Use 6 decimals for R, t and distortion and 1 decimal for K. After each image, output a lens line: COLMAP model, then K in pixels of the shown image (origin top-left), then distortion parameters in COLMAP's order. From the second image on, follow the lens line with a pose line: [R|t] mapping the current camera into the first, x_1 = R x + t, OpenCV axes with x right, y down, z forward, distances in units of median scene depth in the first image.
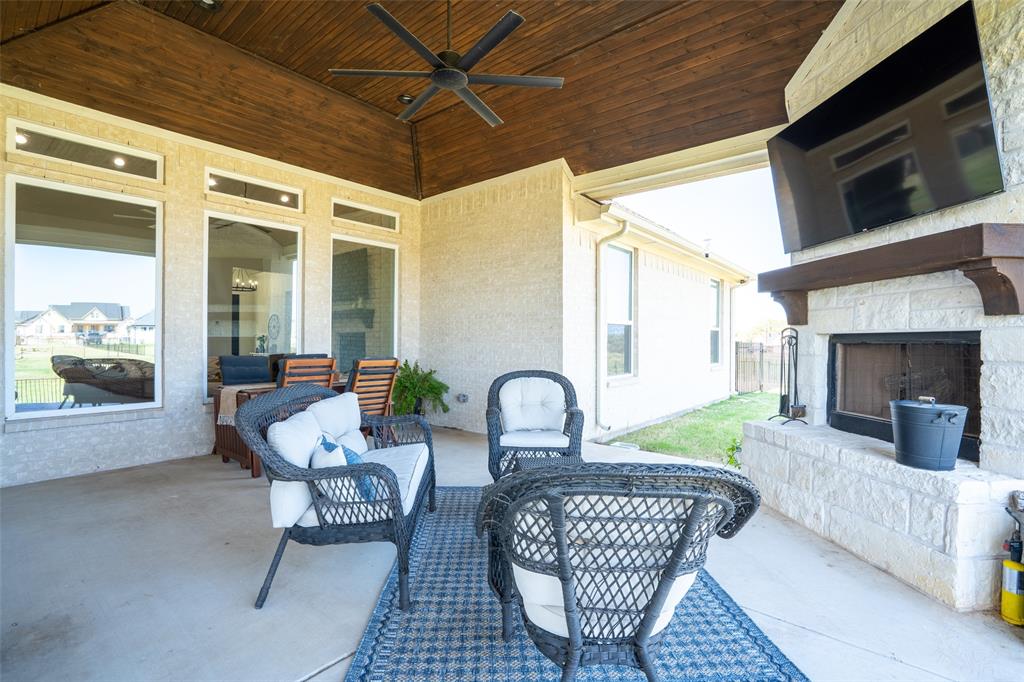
lens RADIAL K [[483.0, 0, 506.9], [0, 483.0, 339.9], [0, 0, 1]] dist [-0.066836, 0.022533]
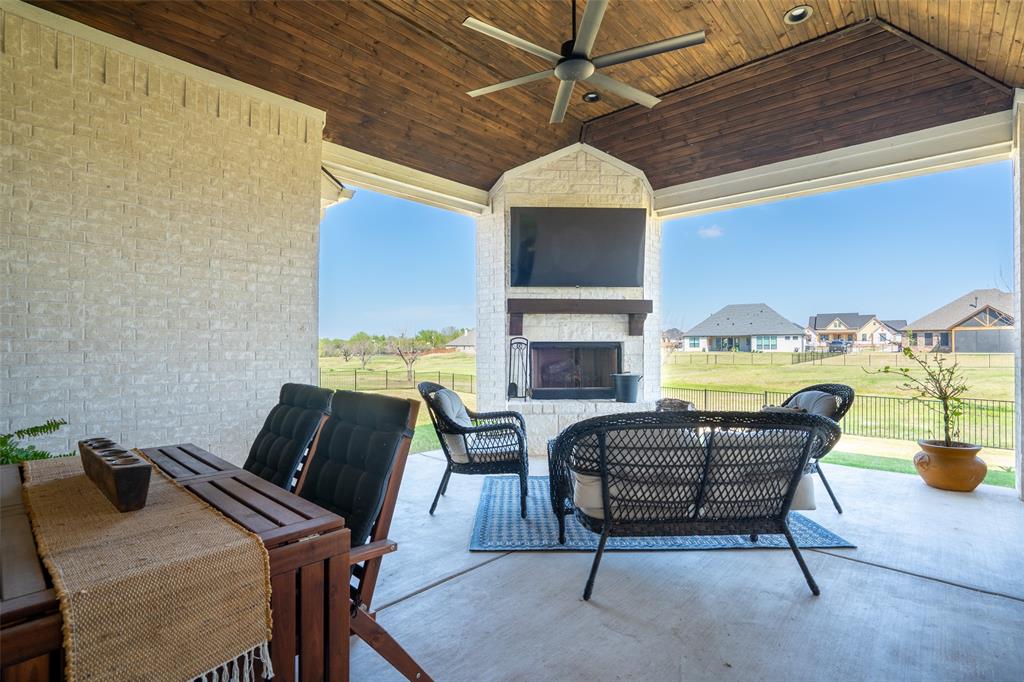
lens RADIAL K [[483.0, 0, 506.9], [0, 483.0, 339.9], [0, 0, 1]] dist [-0.066836, 0.022533]
pose [[0.026236, 0.007608, 0.999627, -0.978010], [-0.001737, 0.999970, -0.007565, -0.006581], [-0.999654, -0.001538, 0.026248, 1.039447]]
